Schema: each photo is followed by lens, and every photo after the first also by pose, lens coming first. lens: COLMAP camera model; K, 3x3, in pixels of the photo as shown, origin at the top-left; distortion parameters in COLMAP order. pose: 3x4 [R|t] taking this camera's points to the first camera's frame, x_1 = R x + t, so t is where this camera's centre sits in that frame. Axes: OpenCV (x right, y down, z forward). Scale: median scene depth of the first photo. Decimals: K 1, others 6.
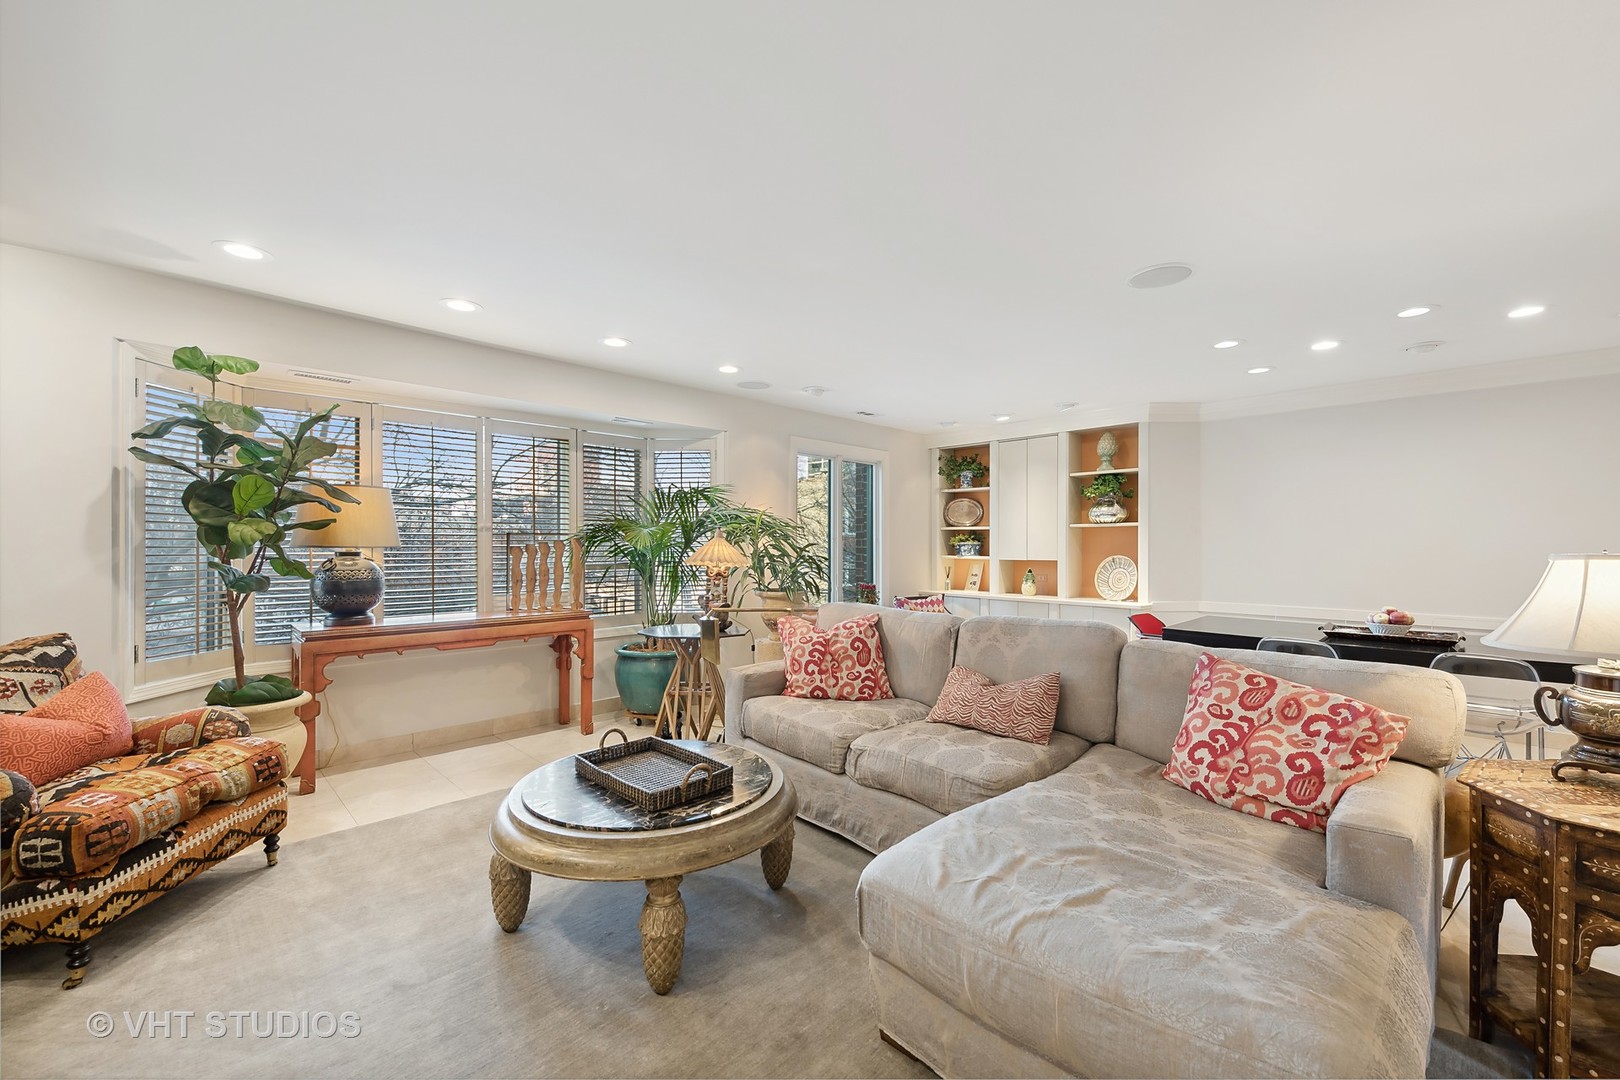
lens RADIAL K [[648.6, 0, 810.0], [0, 648.6, 540.0], [0, 0, 1]] dist [0.001642, -0.000001]
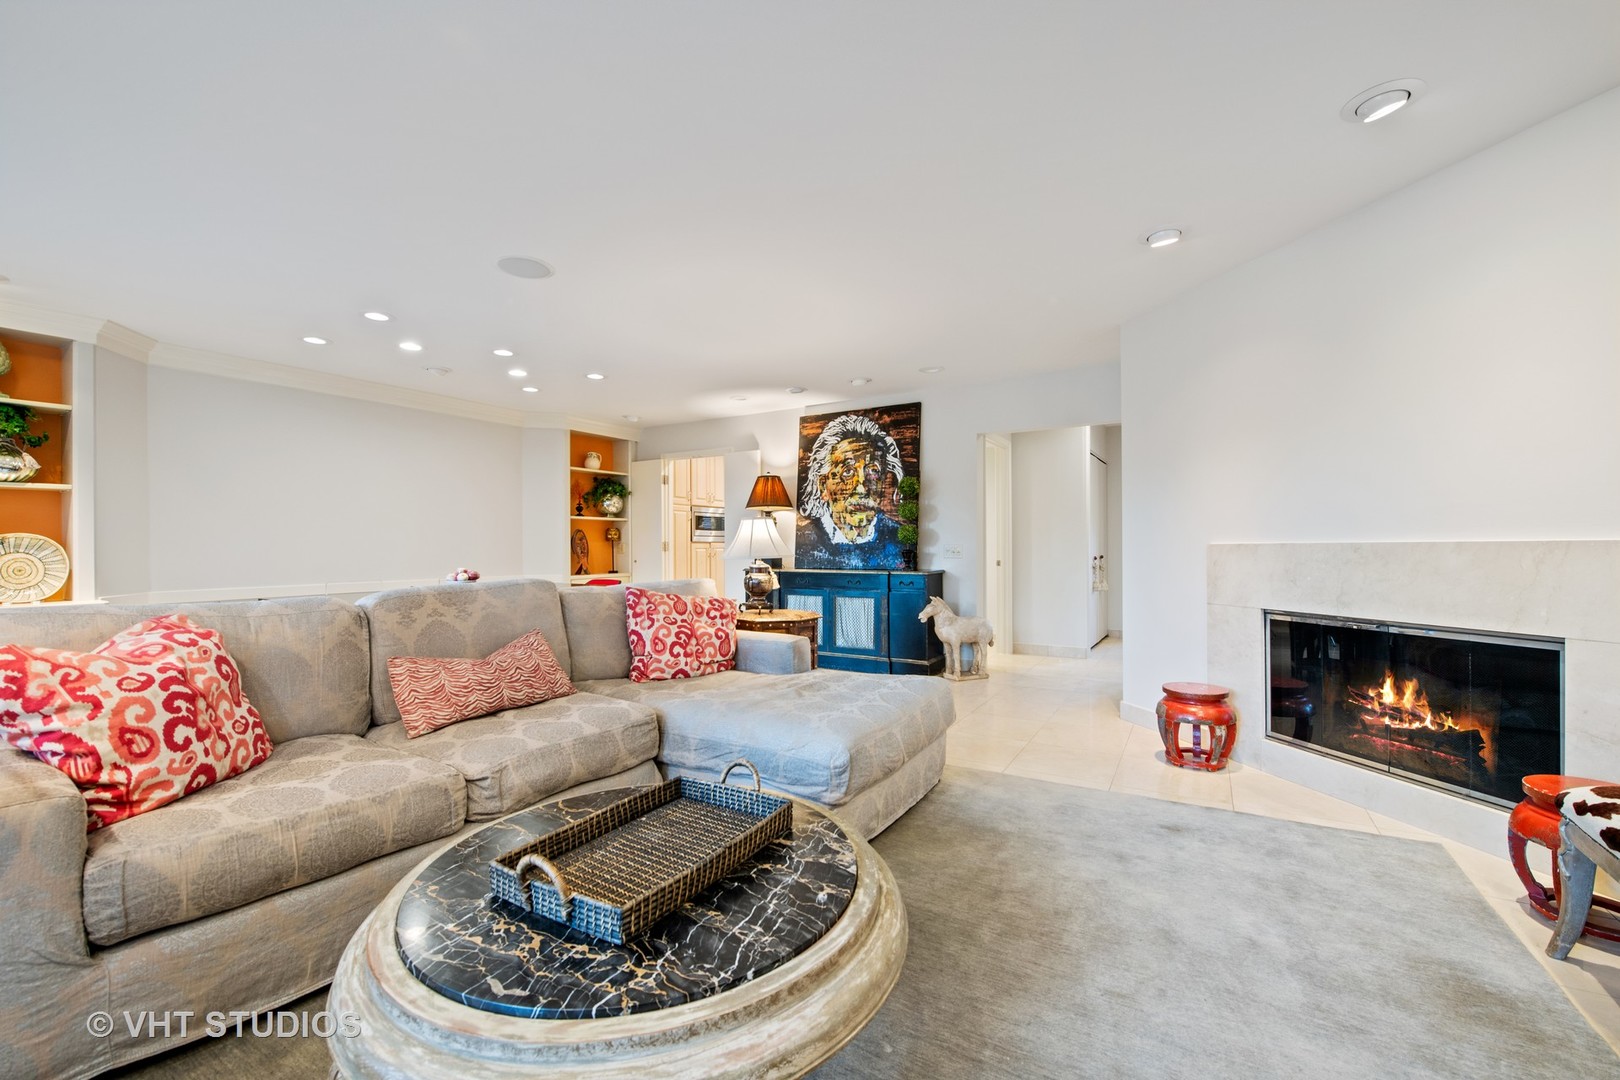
lens RADIAL K [[666.4, 0, 810.0], [0, 666.4, 540.0], [0, 0, 1]] dist [-0.040218, -0.000081]
pose [[-0.266502, 0.010250, 0.963780, -0.360222], [-0.002128, 0.999935, -0.011223, 0.039382], [-0.963832, -0.005042, -0.266463, 0.438935]]
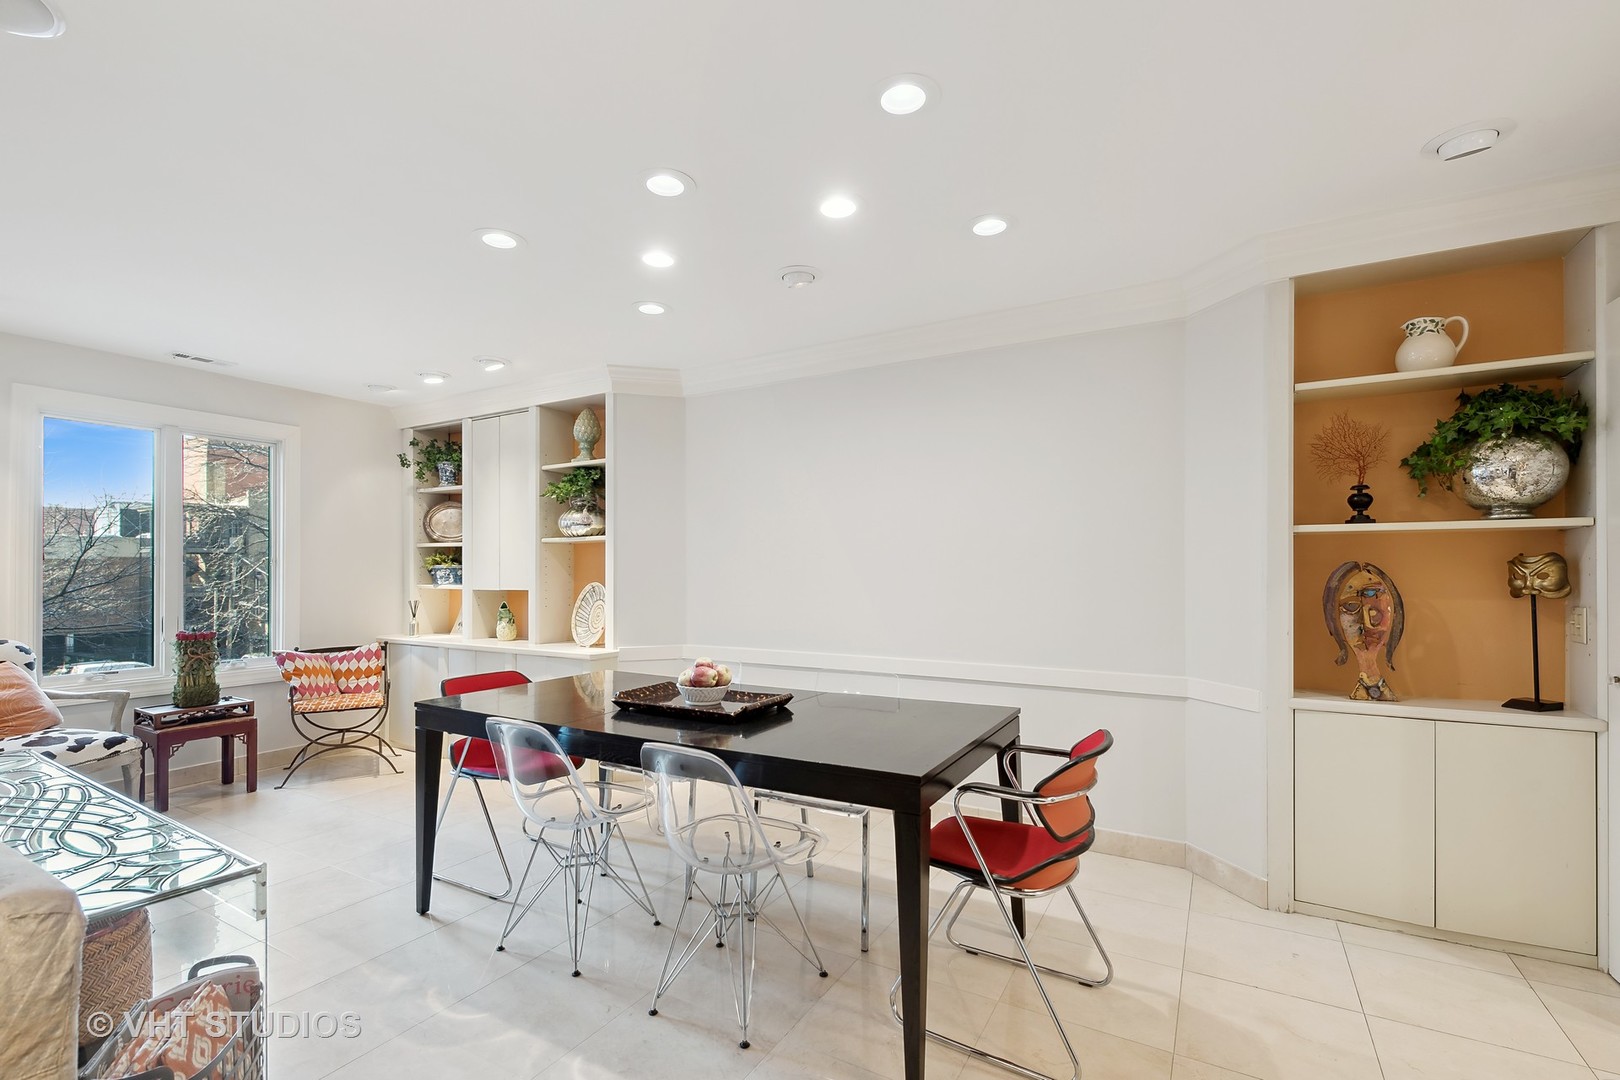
lens RADIAL K [[750.4, 0, 807.2], [0, 750.4, 562.9], [0, 0, 1]] dist [-0.002011, -0.001211]
pose [[0.958851, -0.006006, 0.283845, 0.505449], [0.005868, 0.999982, 0.001338, 0.003382], [-0.283848, 0.000382, 0.958869, 0.161635]]
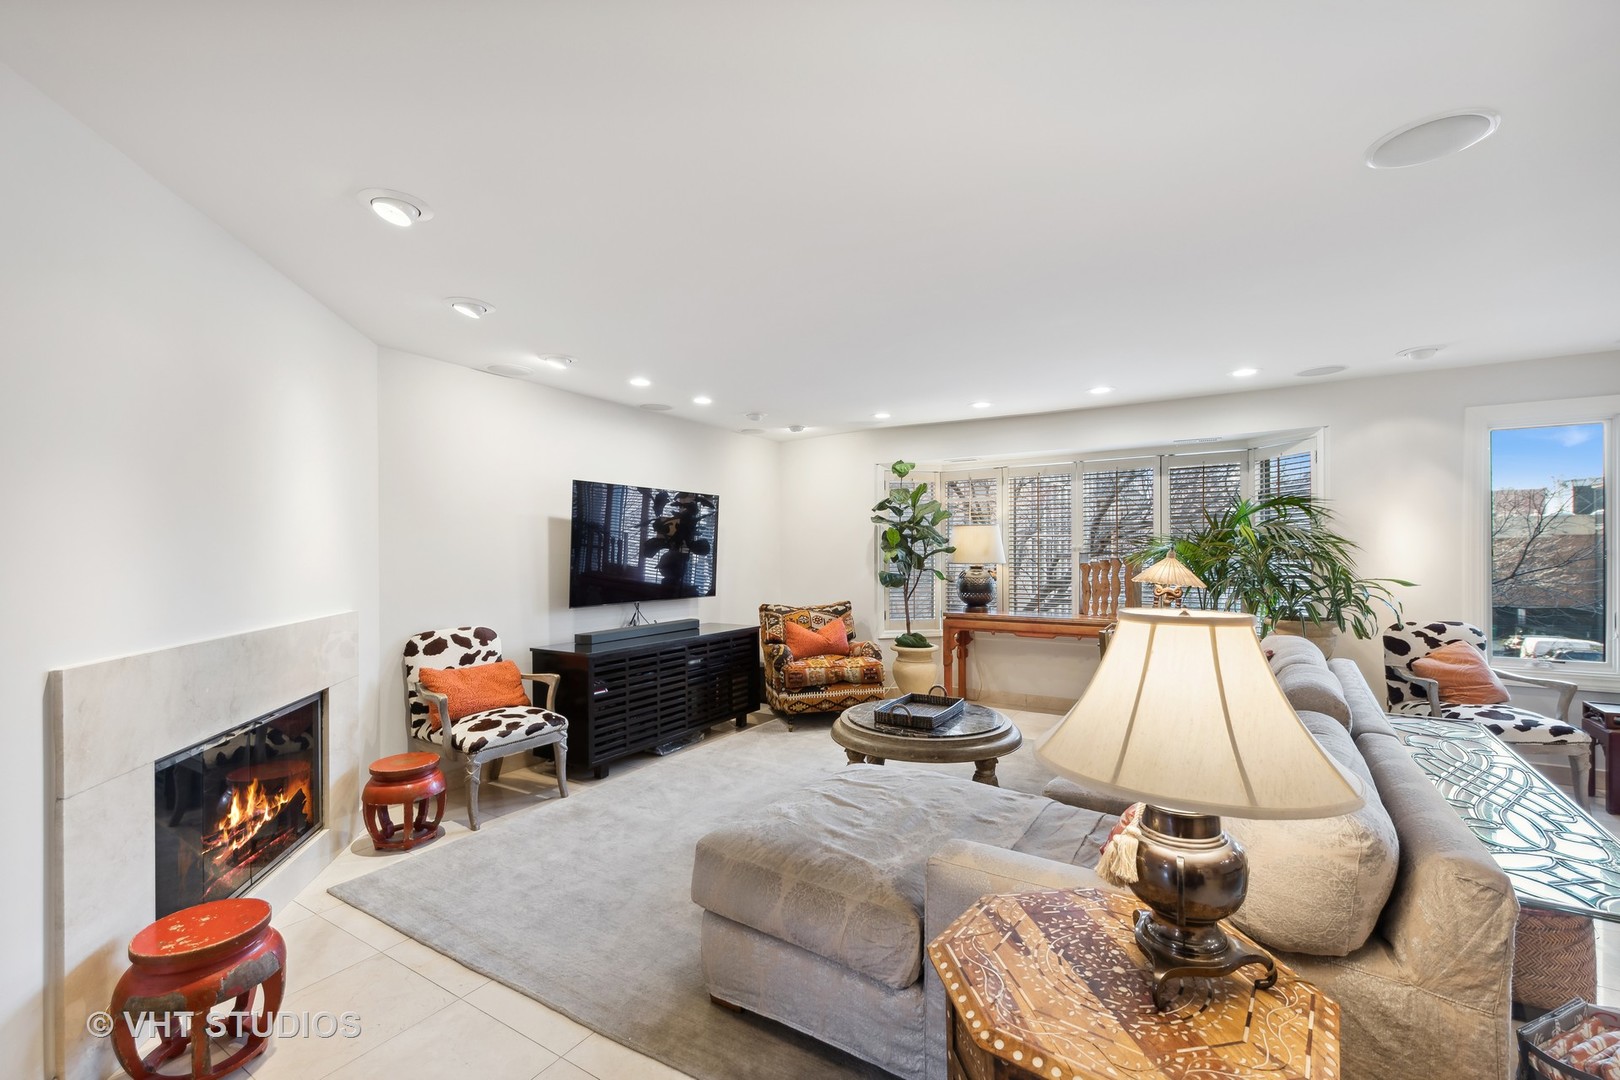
lens RADIAL K [[660.6, 0, 819.0], [0, 660.6, 549.7], [0, 0, 1]] dist [0.000340, -0.000014]
pose [[0.261292, -0.007197, -0.965233, 0.519501], [0.012869, 0.999909, -0.003972, -0.014231], [0.965174, -0.011384, 0.261361, 0.142917]]
